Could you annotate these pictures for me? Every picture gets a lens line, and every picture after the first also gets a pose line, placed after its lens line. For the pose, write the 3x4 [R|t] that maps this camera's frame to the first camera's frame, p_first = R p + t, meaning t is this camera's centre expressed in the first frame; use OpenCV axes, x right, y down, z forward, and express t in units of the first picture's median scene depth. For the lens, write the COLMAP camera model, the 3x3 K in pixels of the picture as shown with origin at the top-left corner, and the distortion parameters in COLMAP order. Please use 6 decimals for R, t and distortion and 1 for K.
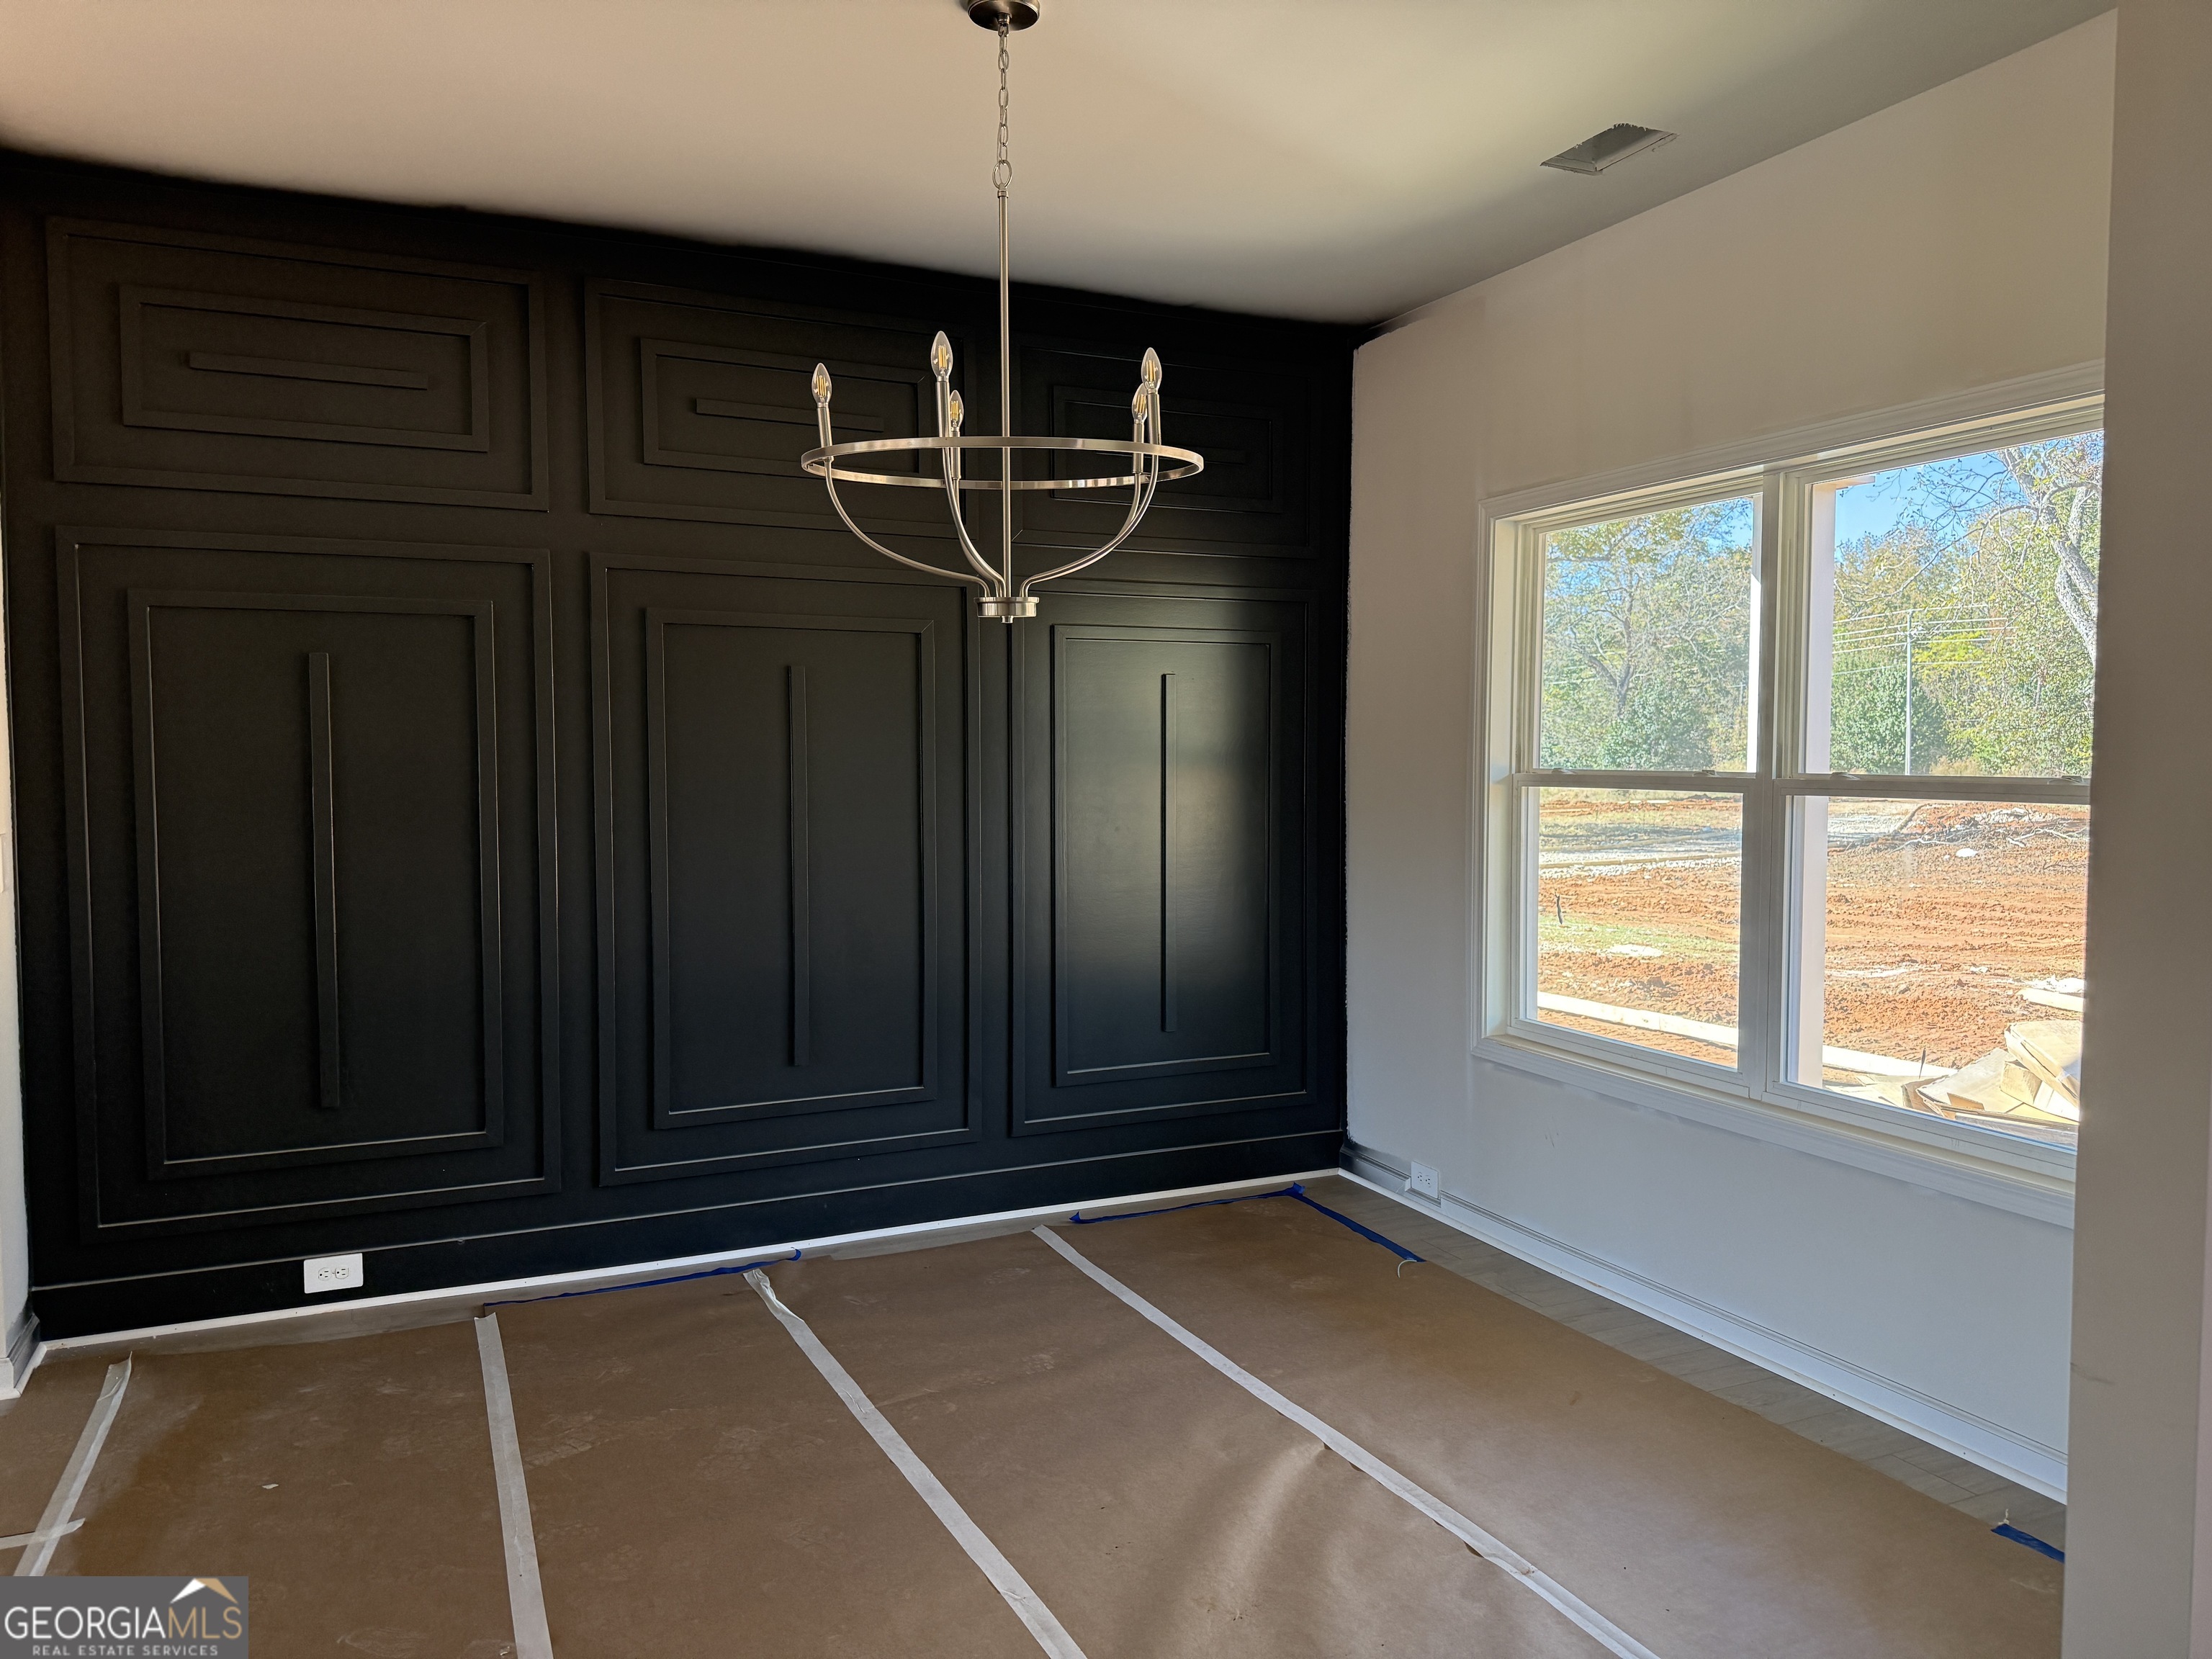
lens RADIAL K [[1535.0, 0, 1114.5], [0, 1535.0, 831.1], [0, 0, 1]] dist [0.136611, -0.228851]
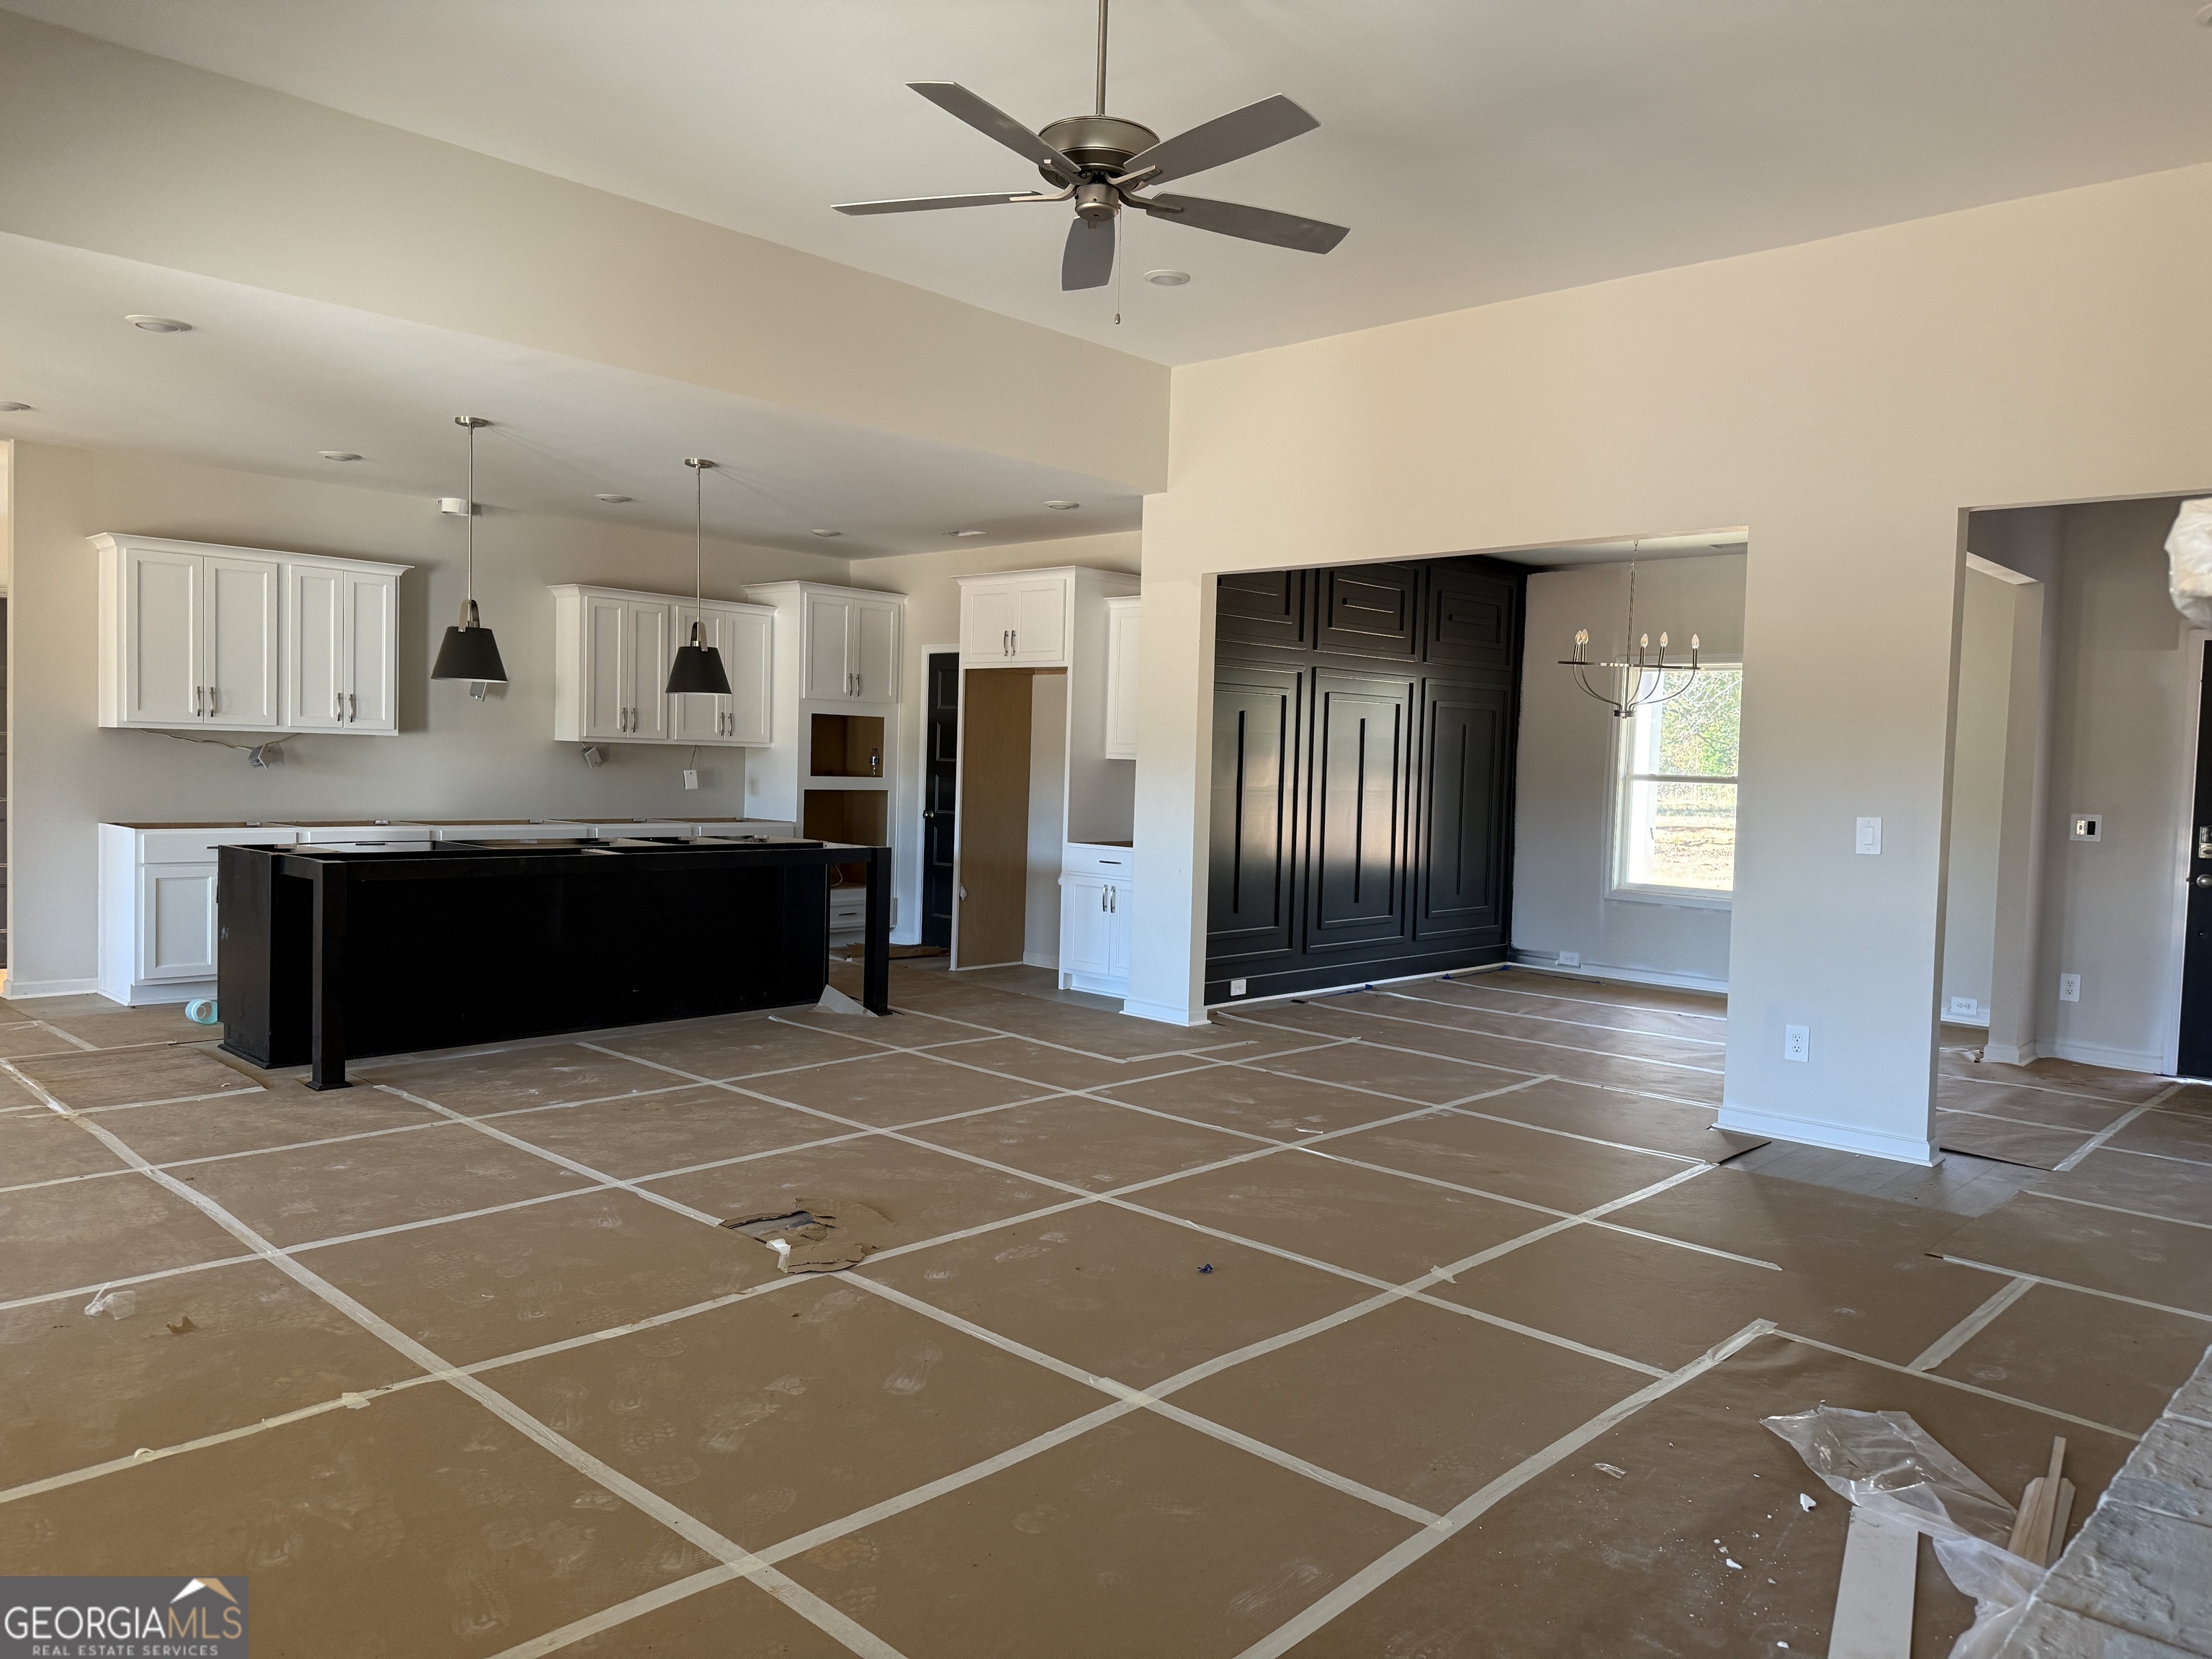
lens RADIAL K [[1556.8, 0, 1103.9], [0, 1556.8, 808.6], [0, 0, 1]] dist [0.064413, -0.077006]
pose [[0.928676, 0.016268, 0.370534, -1.253044], [-0.013796, 0.999861, -0.009321, 0.042116], [-0.370634, 0.003544, 0.928772, -0.828848]]
